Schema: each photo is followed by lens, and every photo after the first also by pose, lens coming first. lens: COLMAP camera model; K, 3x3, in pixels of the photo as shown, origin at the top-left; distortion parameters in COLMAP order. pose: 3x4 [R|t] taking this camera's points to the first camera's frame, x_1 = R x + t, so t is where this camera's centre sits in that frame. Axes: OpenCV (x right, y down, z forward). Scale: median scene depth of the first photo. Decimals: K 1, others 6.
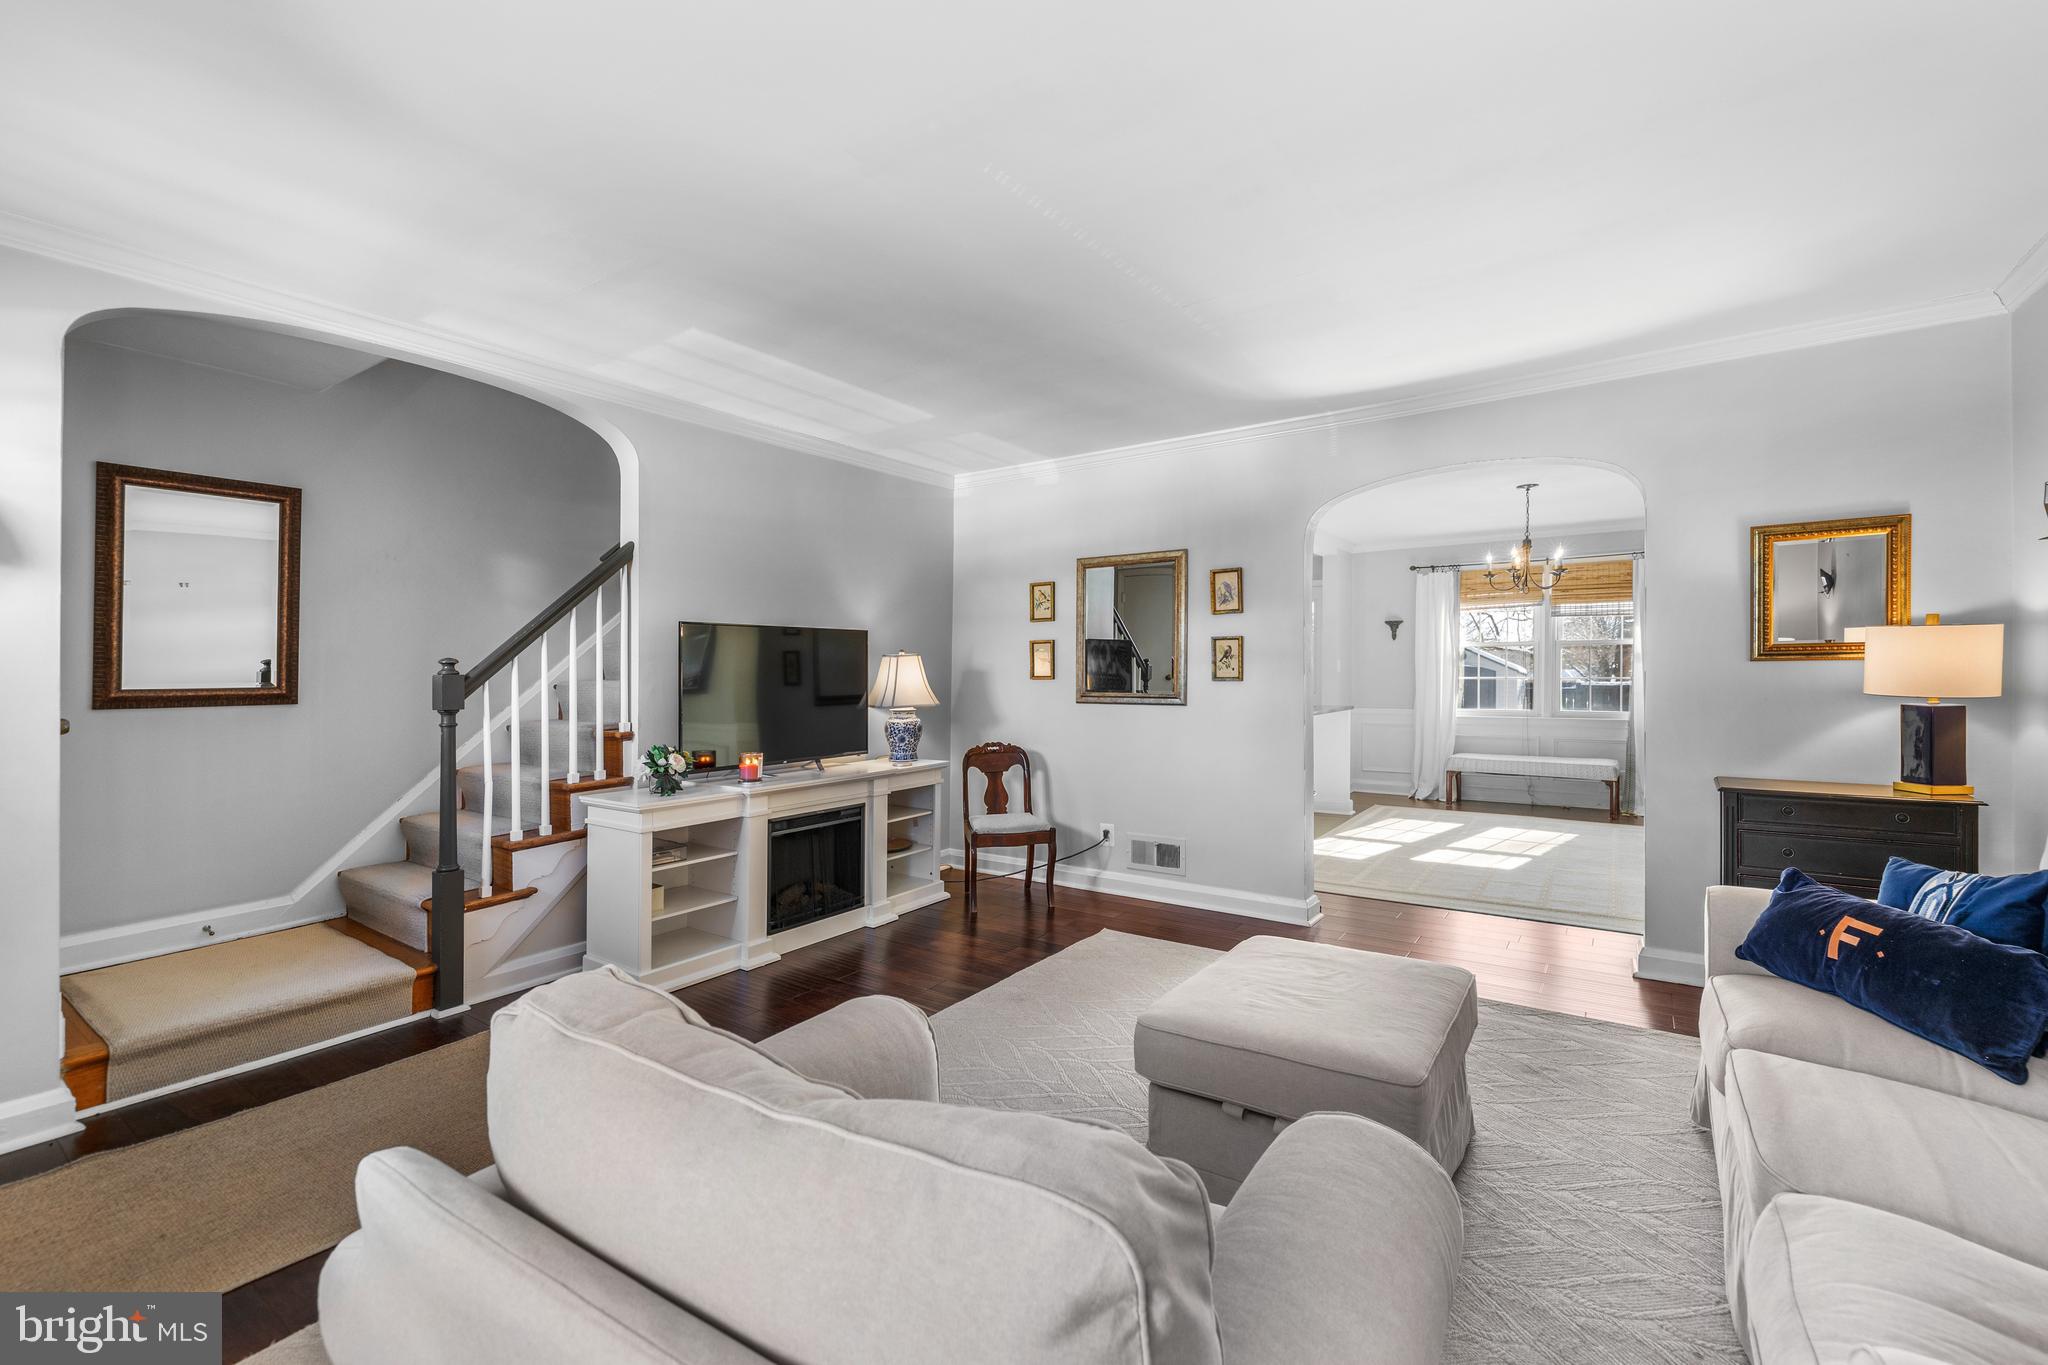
lens RADIAL K [[869.9, 0, 1016.8], [0, 869.9, 679.4], [0, 0, 1]] dist [-0.001819, 0.002506]
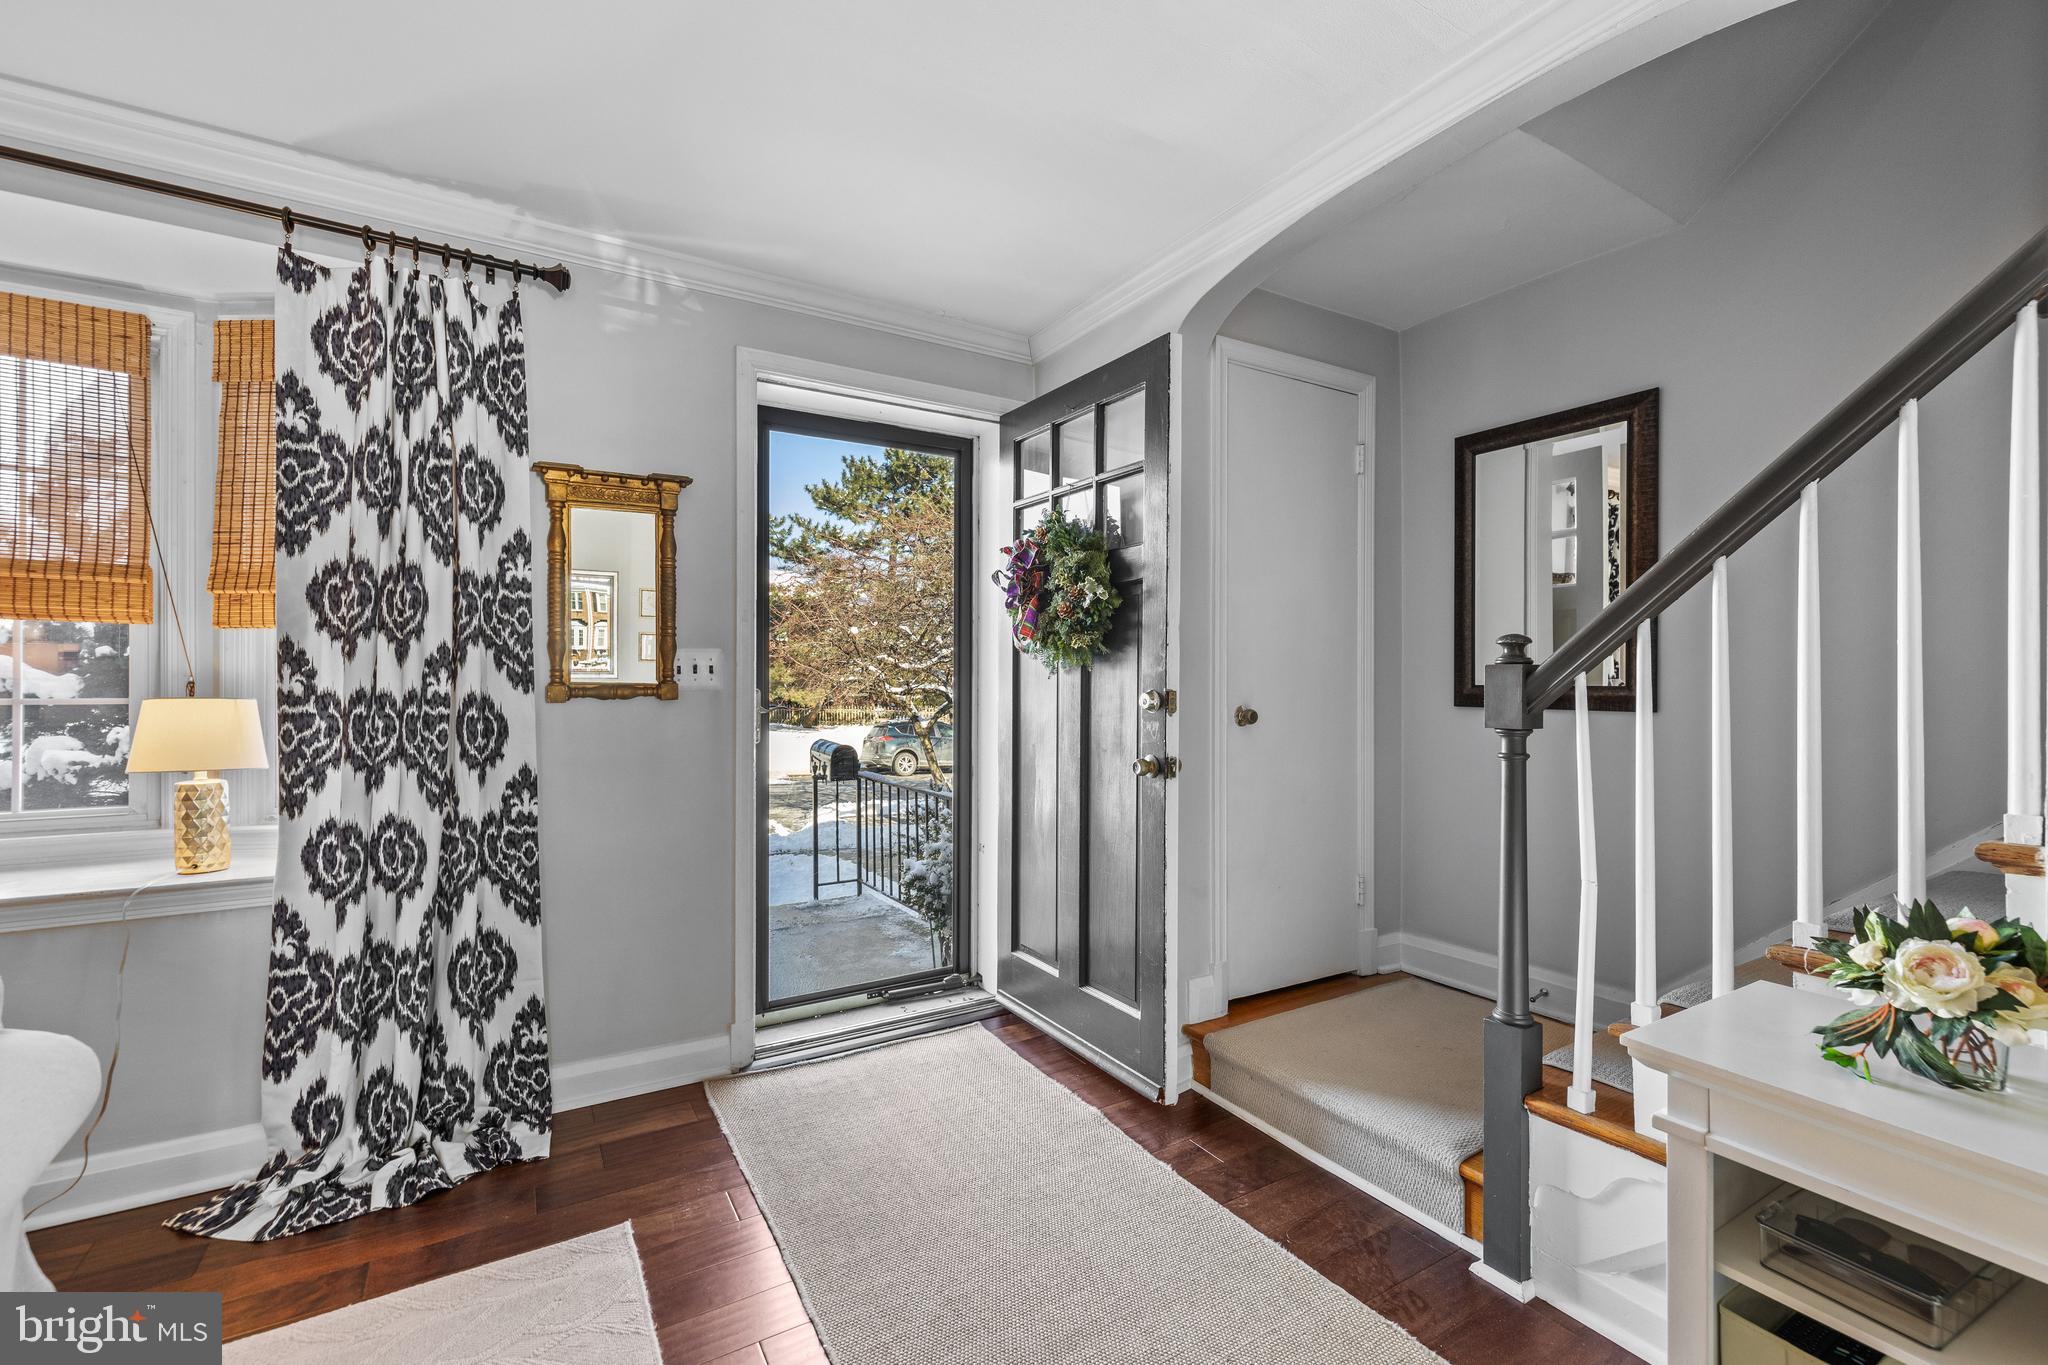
lens RADIAL K [[869.9, 0, 1009.5], [0, 869.9, 679.9], [0, 0, 1]] dist [-0.001819, 0.002506]
pose [[-0.414605, 0.005375, -0.909985, -0.015459], [-0.007168, 0.999932, 0.009172, 0.000535], [0.909973, 0.010325, -0.414539, 0.659453]]
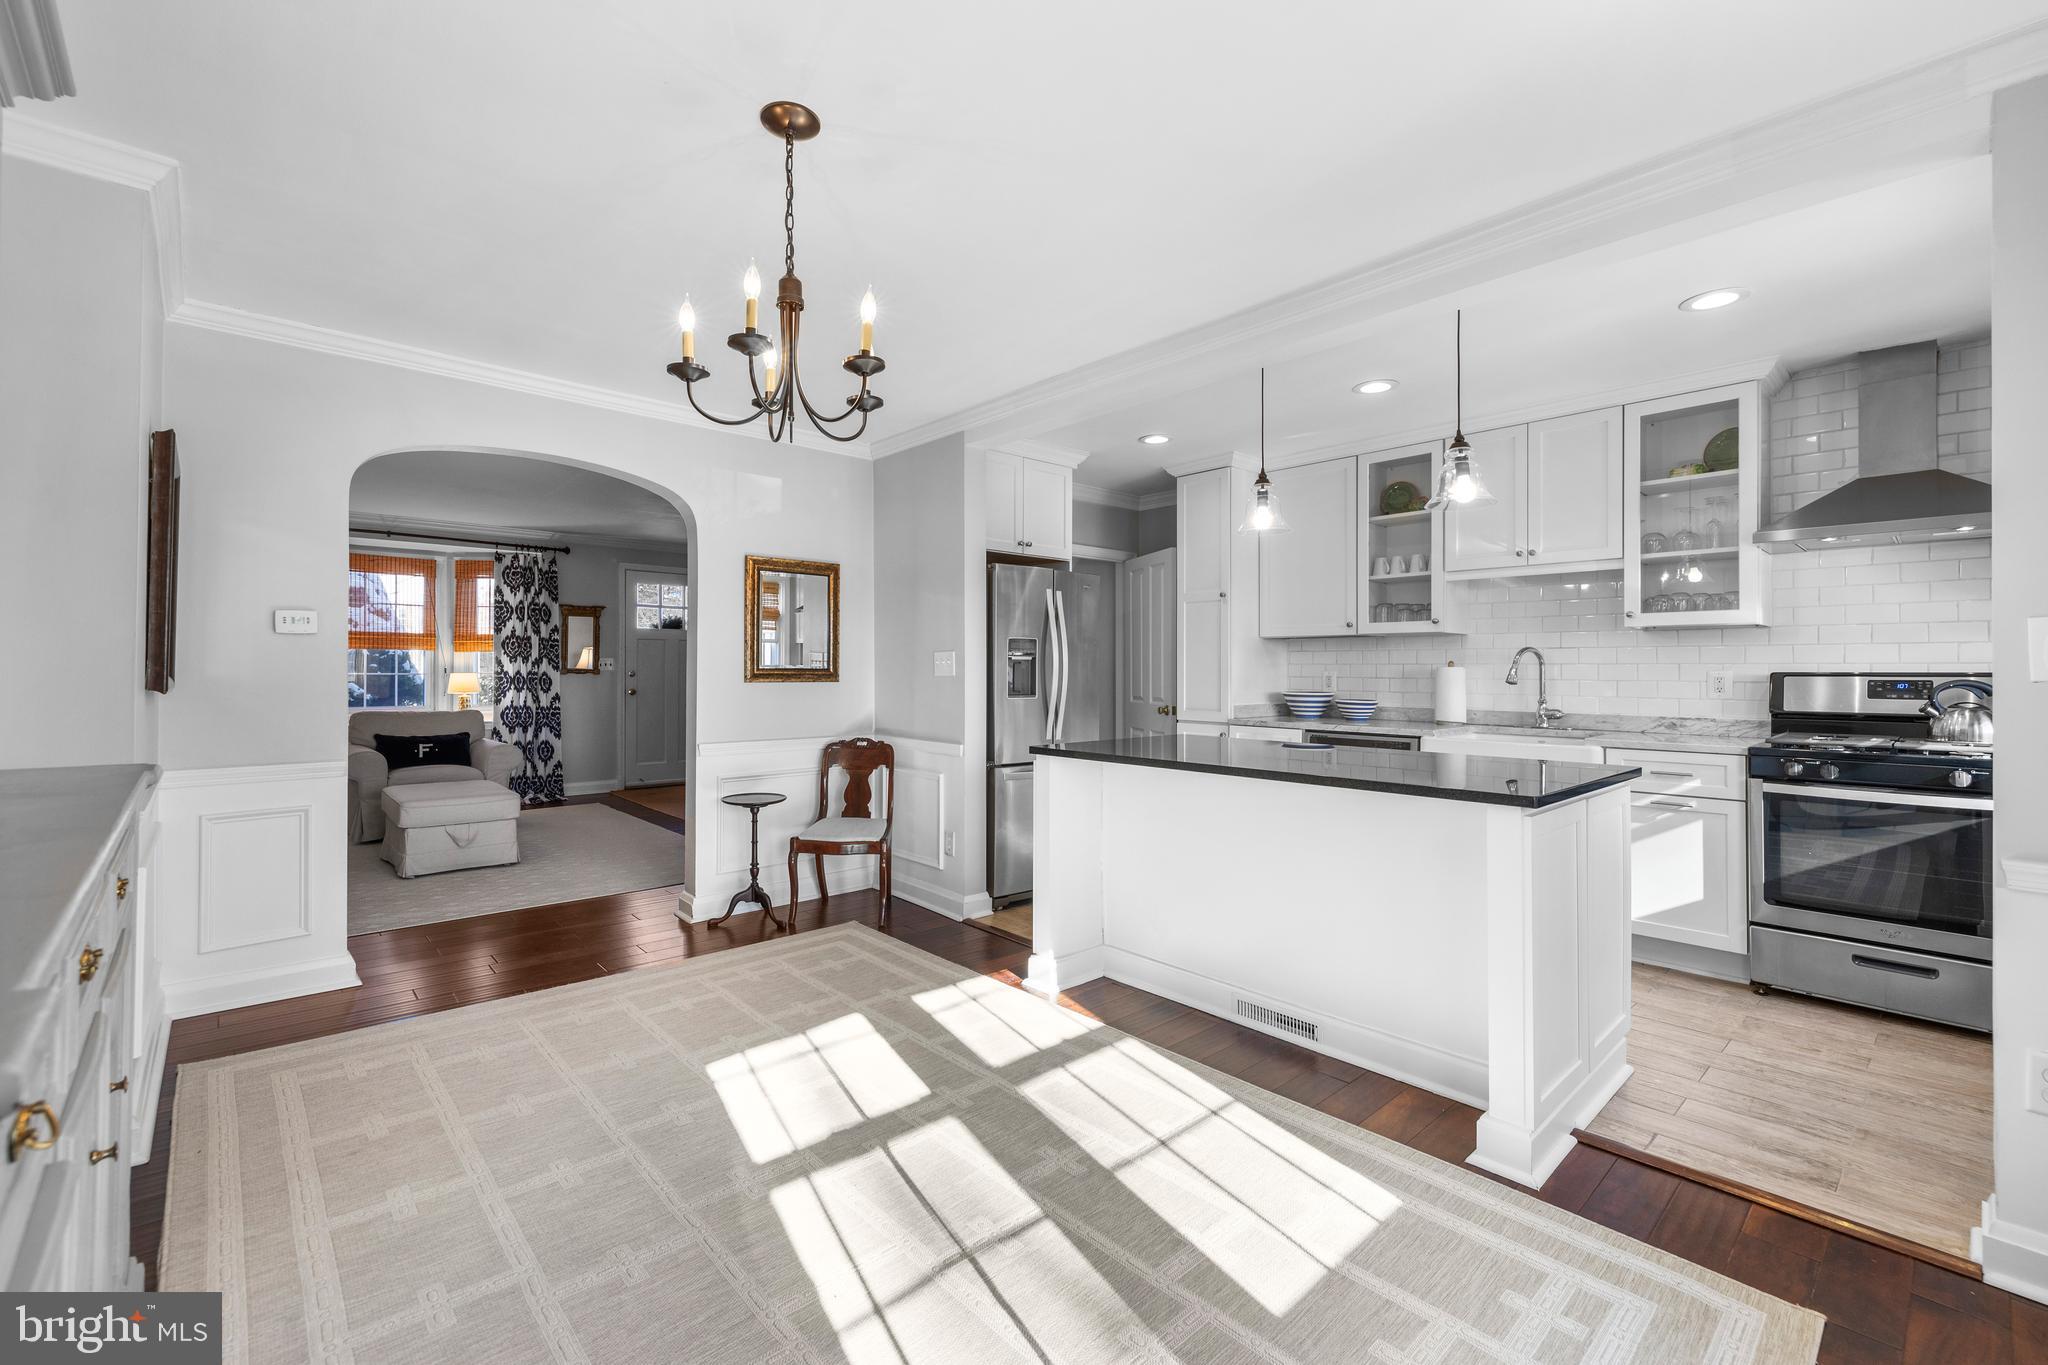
lens RADIAL K [[869.9, 0, 1000.6], [0, 869.9, 669.4], [0, 0, 1]] dist [-0.001819, 0.002506]
pose [[-0.235439, 0.007151, -0.971863, 1.150185], [-0.012310, 0.999871, 0.010339, -0.019504], [0.971811, 0.014398, -0.235320, 1.485072]]
